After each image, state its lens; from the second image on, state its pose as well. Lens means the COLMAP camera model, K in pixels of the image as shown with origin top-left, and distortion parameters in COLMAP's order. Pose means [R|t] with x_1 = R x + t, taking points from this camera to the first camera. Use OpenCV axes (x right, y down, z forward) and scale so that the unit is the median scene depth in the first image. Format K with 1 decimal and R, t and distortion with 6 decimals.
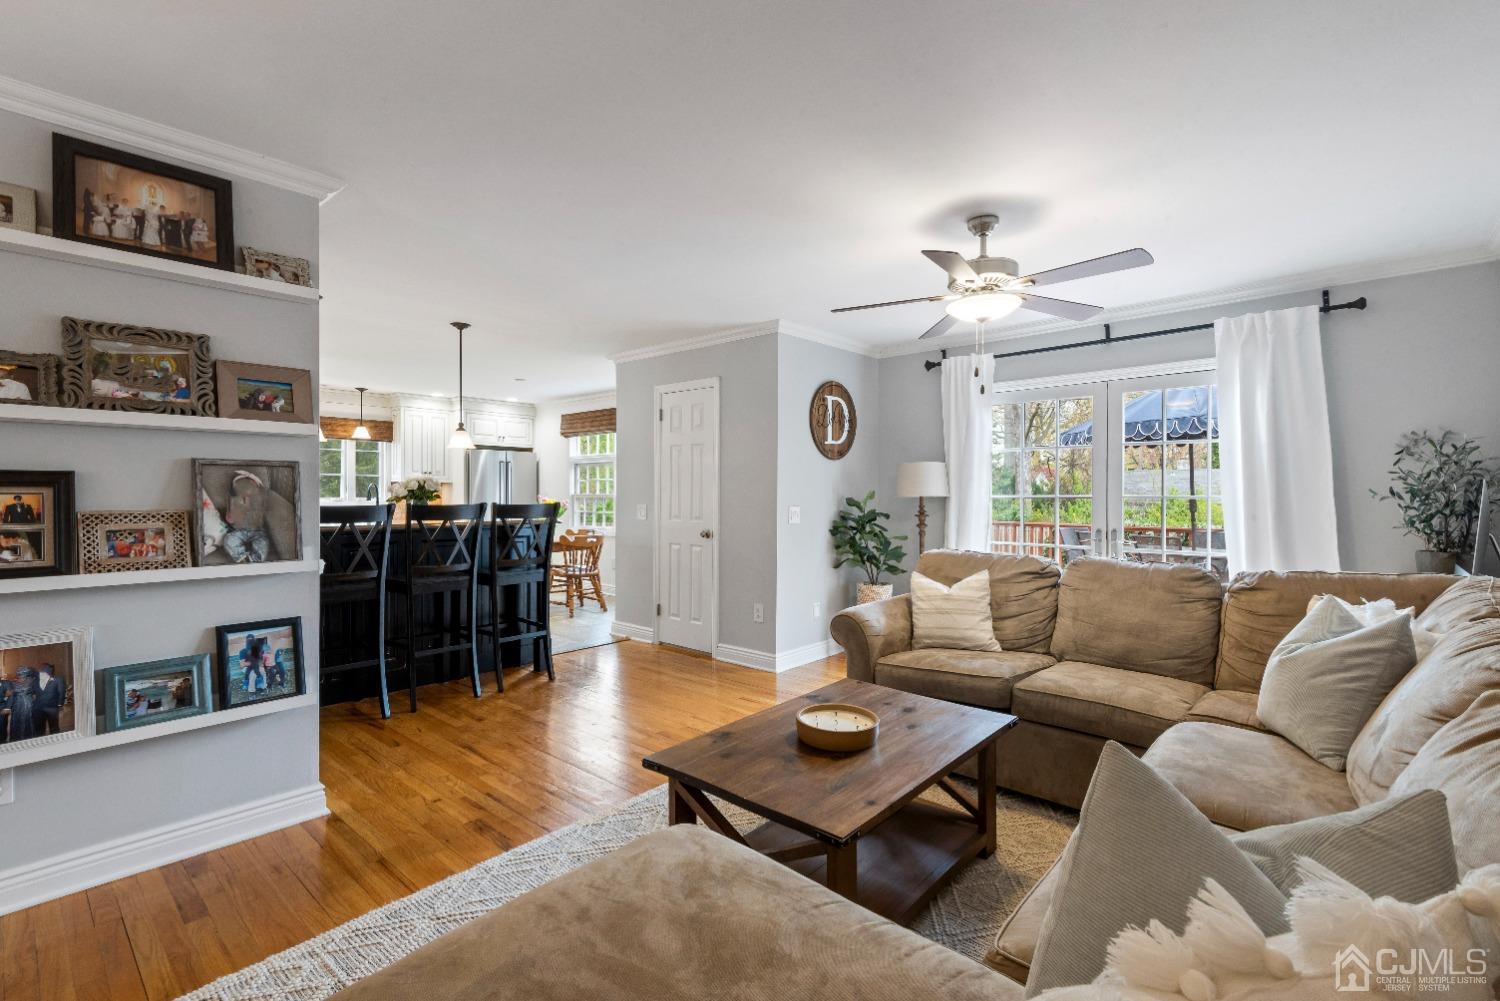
lens RADIAL K [[678.3, 0, 750.0], [0, 678.3, 500.5], [0, 0, 1]] dist [0.001544, 0.000069]
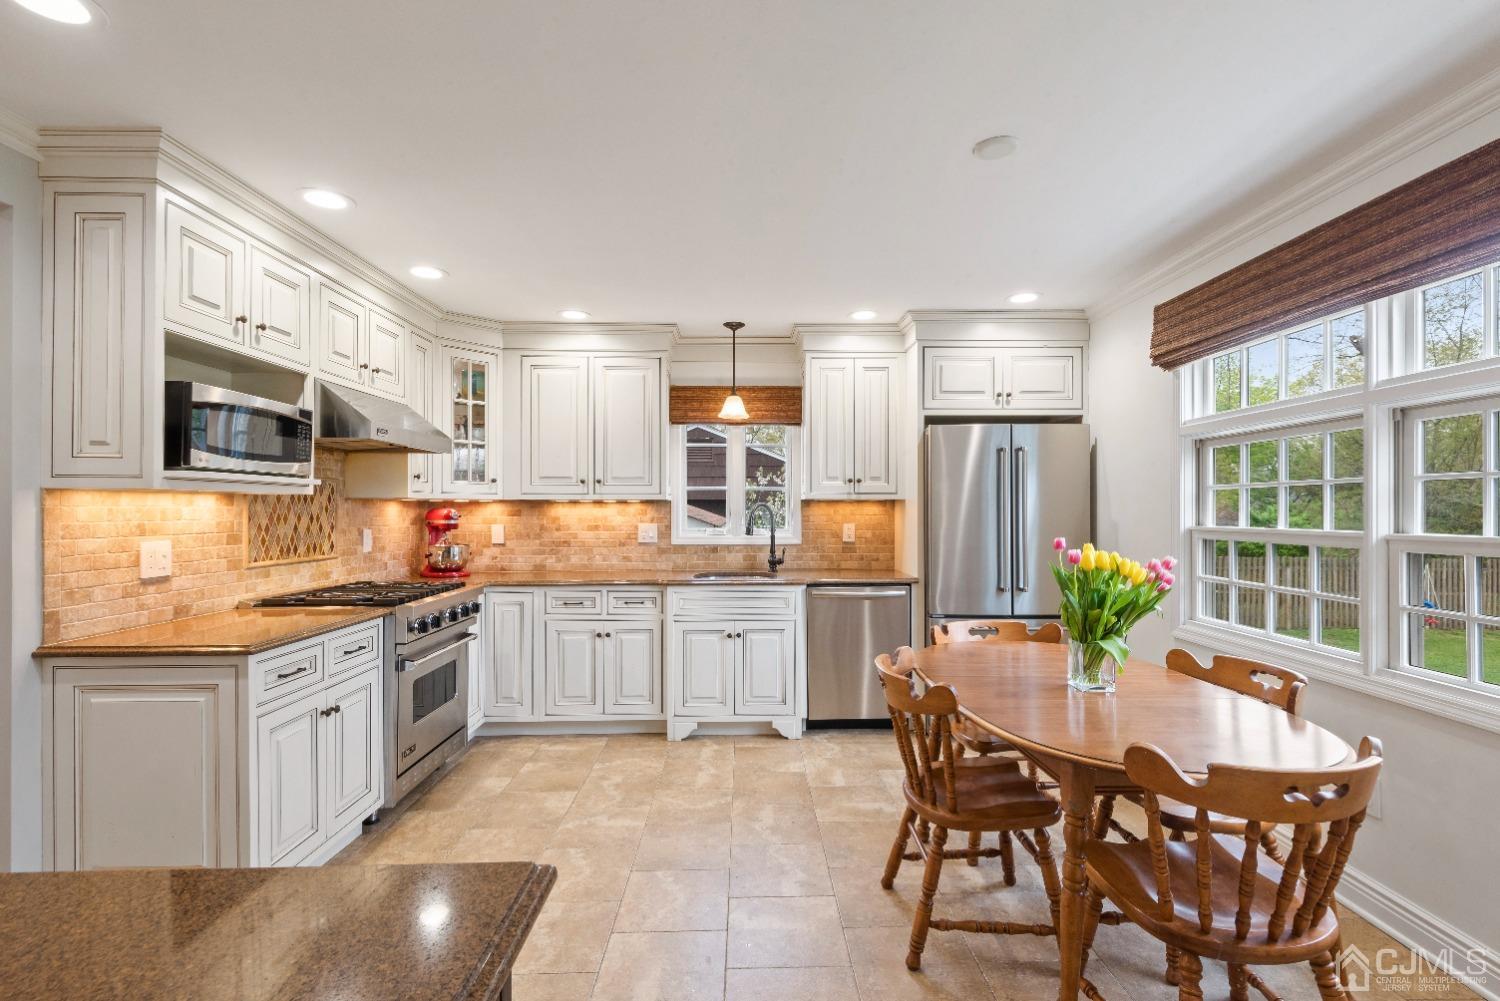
lens RADIAL K [[678.3, 0, 750.0], [0, 678.3, 500.5], [0, 0, 1]] dist [0.001544, 0.000069]
pose [[0.665837, -0.010071, -0.746029, -0.154722], [0.003040, 0.999937, -0.010785, -0.020715], [0.746091, 0.004913, 0.665826, 0.608292]]
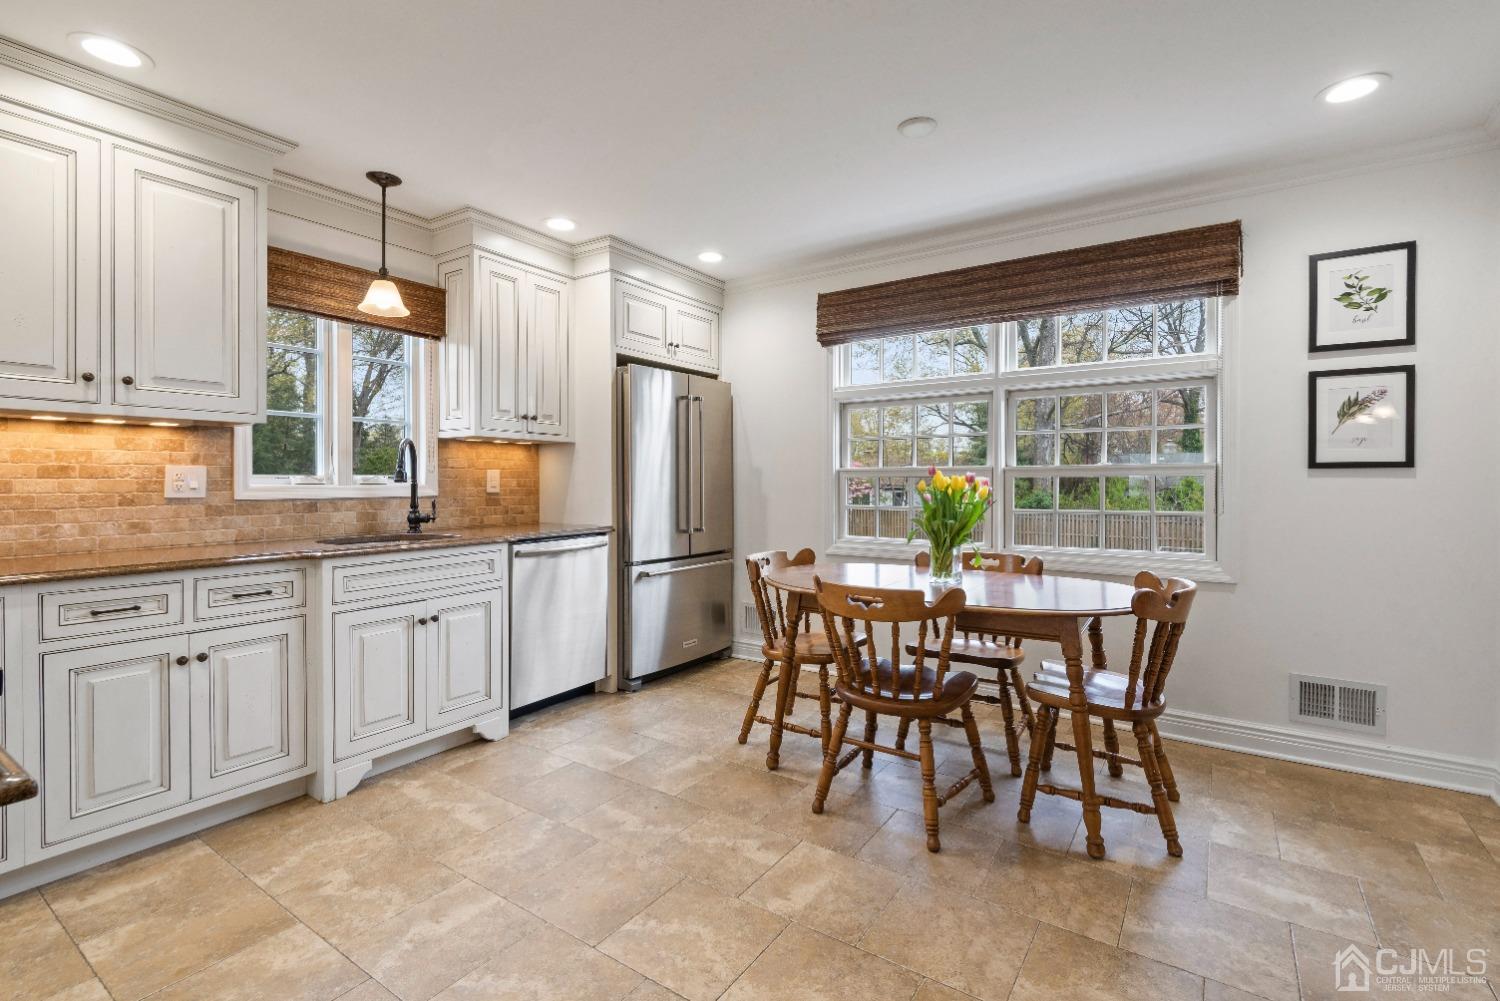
lens RADIAL K [[688.7, 0, 748.2], [0, 688.7, 487.9], [0, 0, 1]] dist [-0.000239, -0.009458]
pose [[0.990672, 0.002636, 0.136245, -0.396534], [-0.004327, 0.999917, 0.012111, -0.002930], [-0.136201, -0.012588, 0.990601, 0.557732]]
